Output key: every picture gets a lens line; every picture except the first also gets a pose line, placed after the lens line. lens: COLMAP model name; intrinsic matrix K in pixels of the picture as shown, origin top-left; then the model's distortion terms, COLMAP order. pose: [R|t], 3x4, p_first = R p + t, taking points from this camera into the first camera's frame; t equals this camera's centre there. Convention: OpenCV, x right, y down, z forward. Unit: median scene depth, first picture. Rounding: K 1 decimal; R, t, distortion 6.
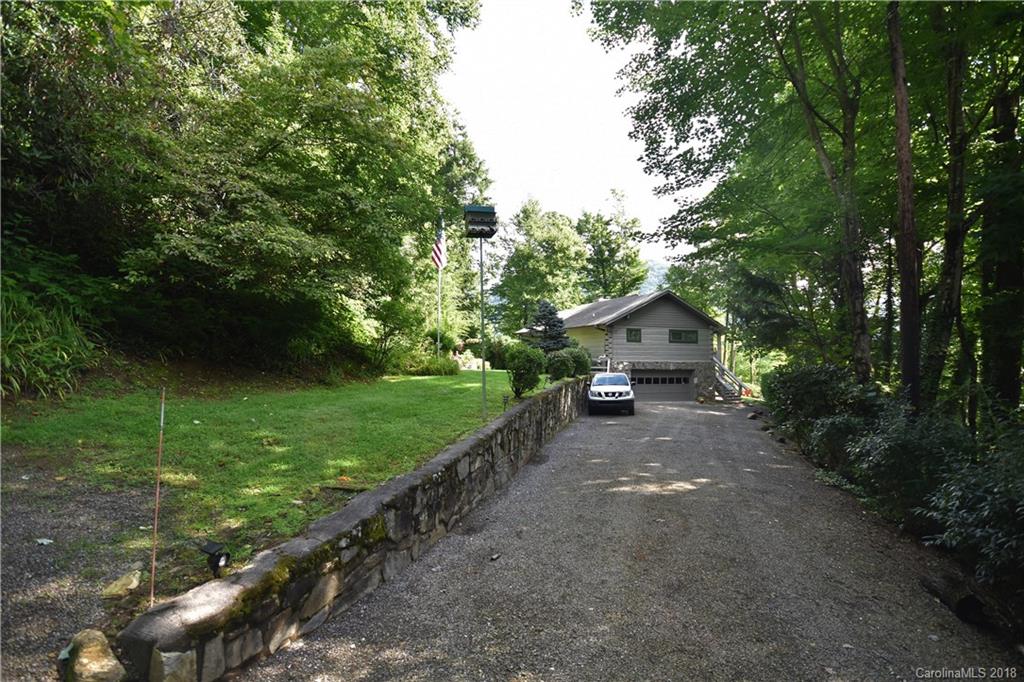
lens RADIAL K [[458.4, 0, 515.5], [0, 458.4, 342.4], [0, 0, 1]] dist [-0.001799, 0.000130]
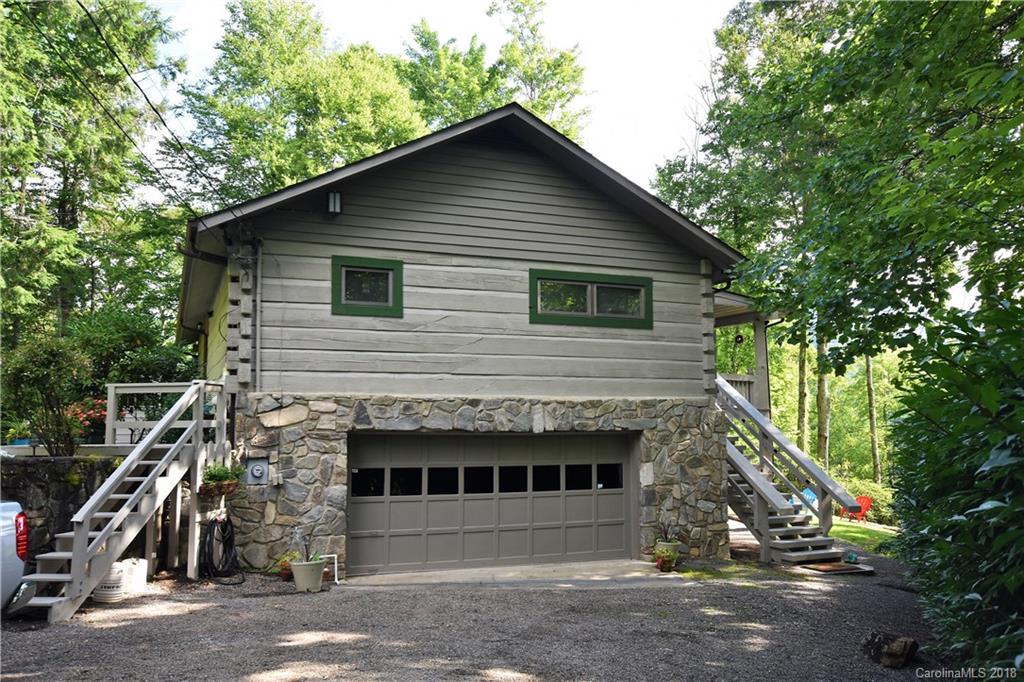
lens RADIAL K [[853.0, 0, 509.5], [0, 853.0, 338.1], [0, 0, 1]] dist [-0.006142, 0.038517]
pose [[0.997385, -0.009007, 0.071708, 0.289191], [0.014937, 0.996471, -0.082595, 0.046459], [-0.070711, 0.083450, 0.994000, 0.542128]]
